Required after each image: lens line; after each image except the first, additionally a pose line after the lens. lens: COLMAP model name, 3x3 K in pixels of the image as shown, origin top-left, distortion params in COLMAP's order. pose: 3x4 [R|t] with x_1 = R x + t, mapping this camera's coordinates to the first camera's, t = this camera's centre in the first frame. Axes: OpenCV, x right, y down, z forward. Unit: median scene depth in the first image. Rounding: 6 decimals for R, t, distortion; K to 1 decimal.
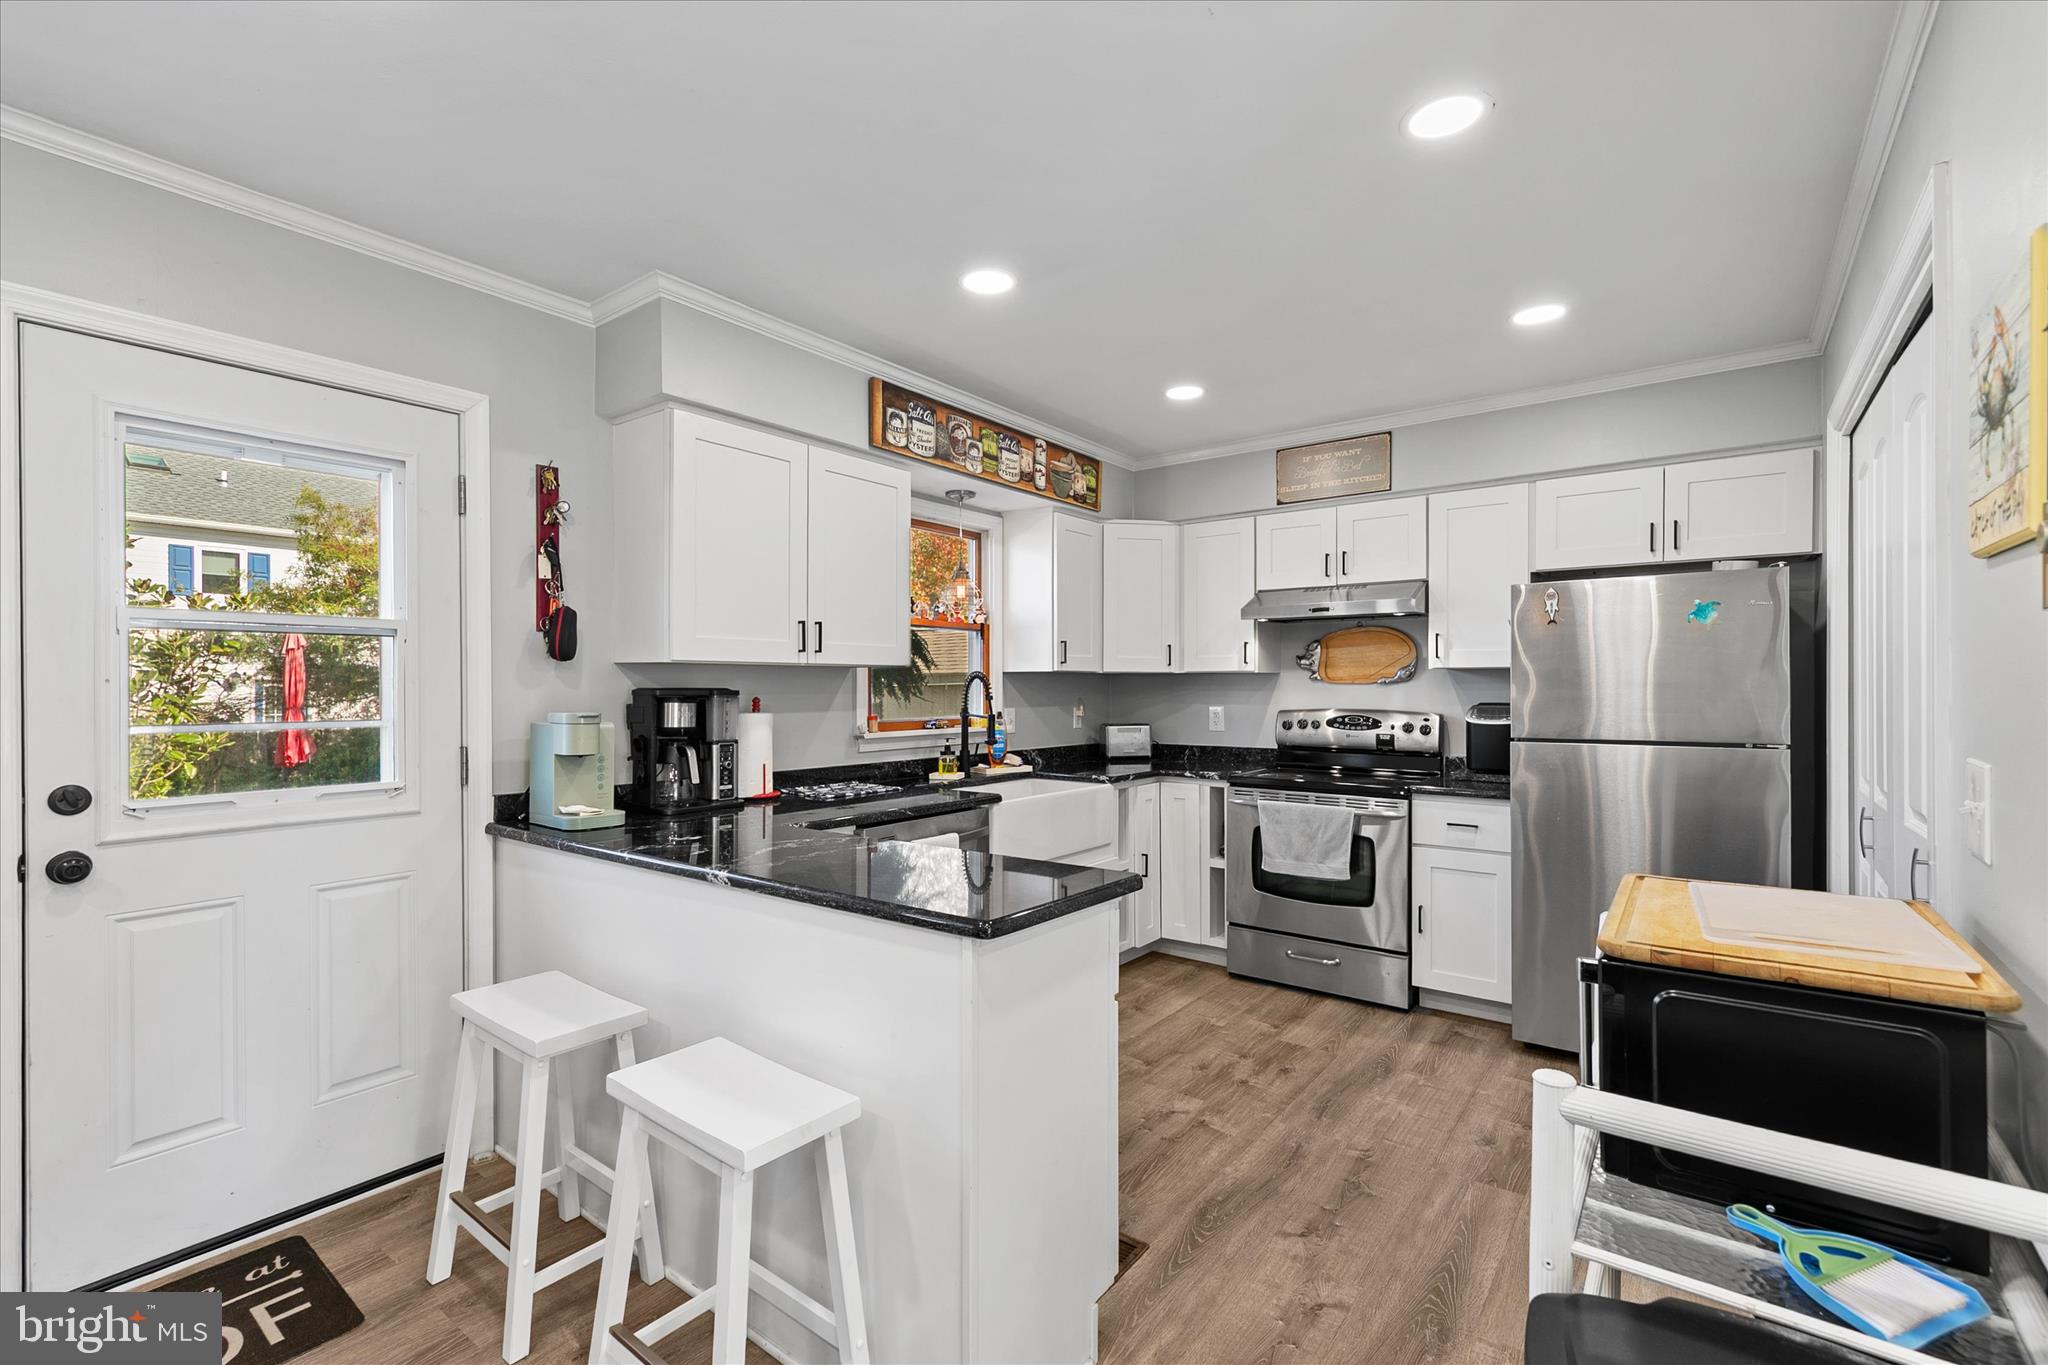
lens RADIAL K [[876.8, 0, 1023.2], [0, 876.8, 682.7], [0, 0, 1]] dist [0.003407, 0.000019]
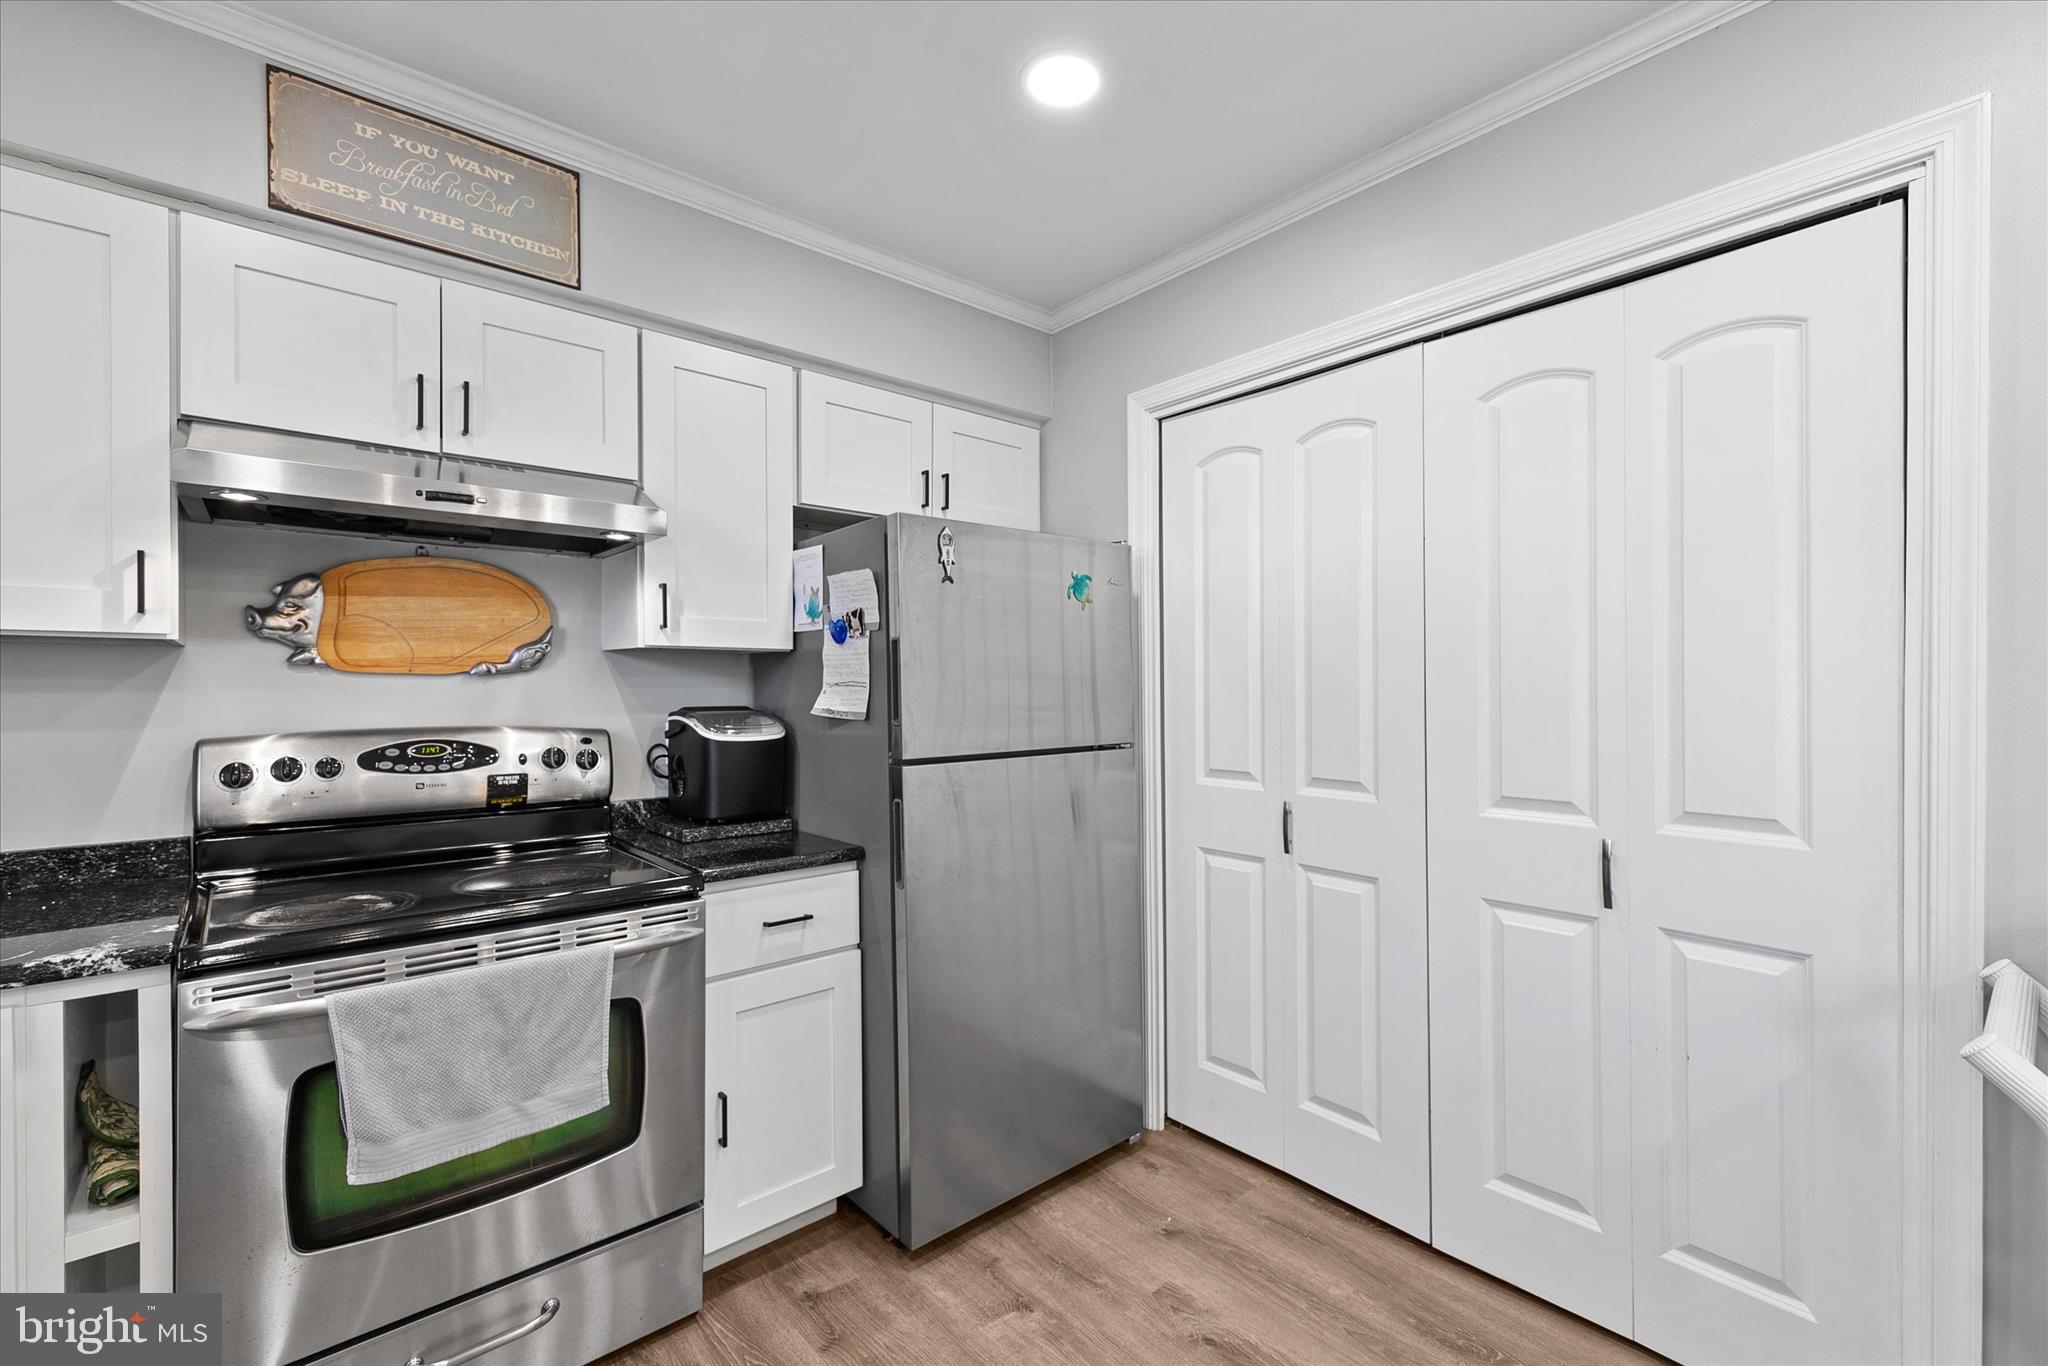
lens RADIAL K [[876.8, 0, 1022.6], [0, 876.8, 682.8], [0, 0, 1]] dist [0.003407, 0.000019]
pose [[0.199353, 0.002301, 0.979925, -0.023163], [0.001203, 0.999996, -0.002592, 0.007760], [-0.979927, 0.001695, 0.199349, 0.613841]]
